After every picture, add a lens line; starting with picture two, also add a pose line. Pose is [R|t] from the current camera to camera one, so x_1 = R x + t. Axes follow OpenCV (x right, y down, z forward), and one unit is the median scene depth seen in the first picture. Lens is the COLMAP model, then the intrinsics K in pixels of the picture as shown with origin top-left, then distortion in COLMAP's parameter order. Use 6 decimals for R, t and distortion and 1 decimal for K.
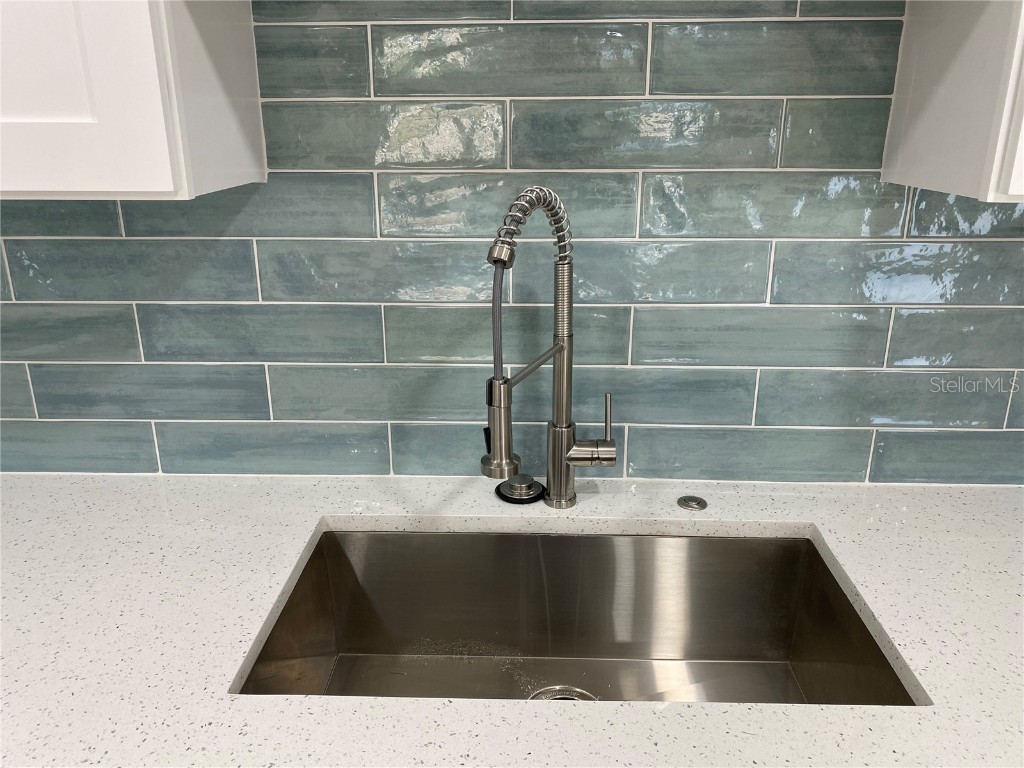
lens RADIAL K [[785.9, 0, 502.5], [0, 785.9, 382.1], [0, 0, 1]] dist [0.036669, -0.047593]
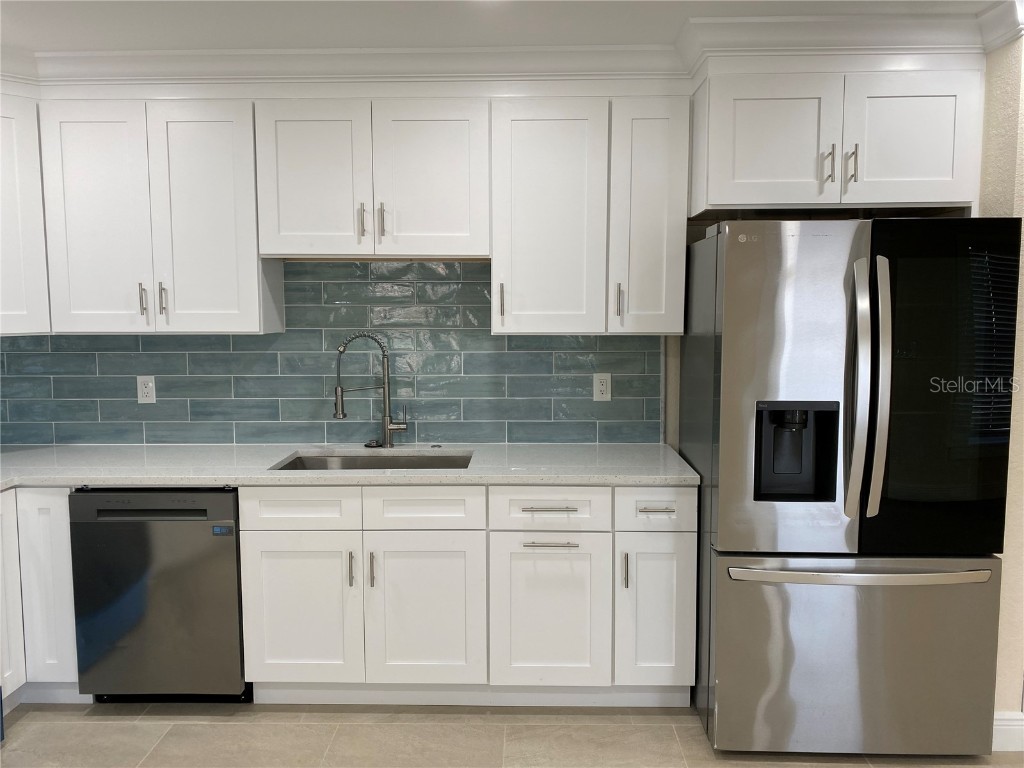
lens RADIAL K [[785.9, 0, 517.3], [0, 785.9, 376.0], [0, 0, 1]] dist [0.036669, -0.047593]
pose [[0.999656, -0.001271, 0.026179, 0.445951], [0.007244, 0.973315, -0.229358, 0.535093], [-0.025189, 0.229469, 0.972990, -1.679502]]
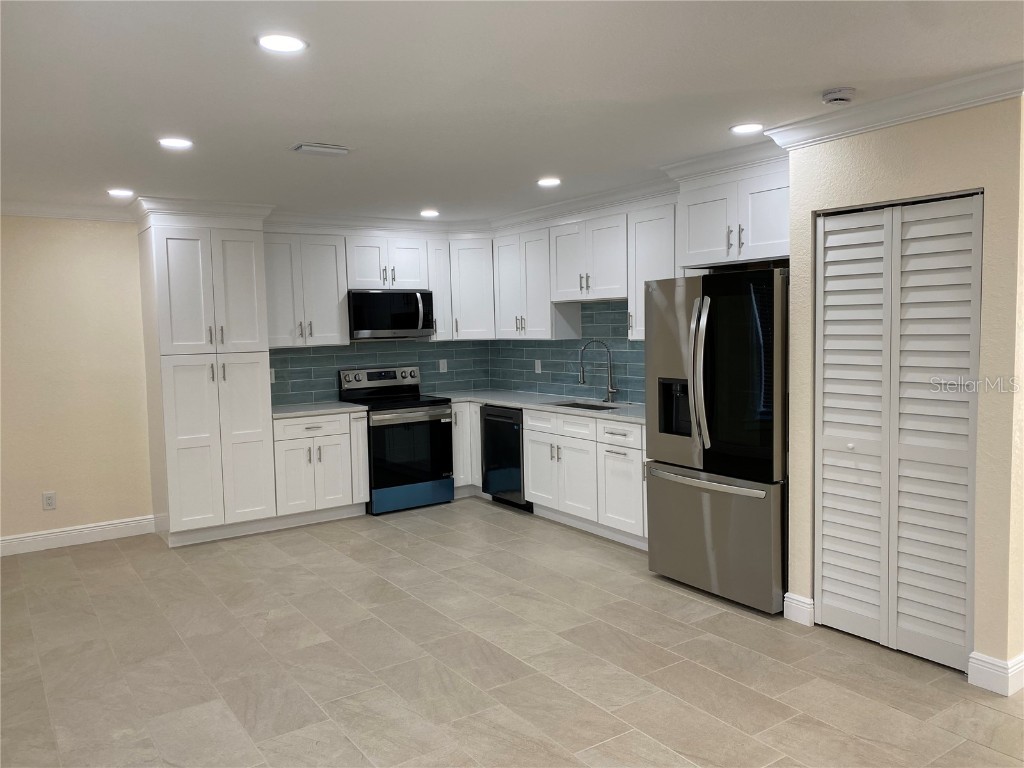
lens RADIAL K [[785.9, 0, 513.0], [0, 785.9, 389.6], [0, 0, 1]] dist [0.036669, -0.047593]
pose [[0.594699, 0.057315, -0.801903, 3.657211], [-0.237500, 0.965462, -0.107127, 0.749363], [0.768067, 0.254160, 0.587772, -2.381976]]
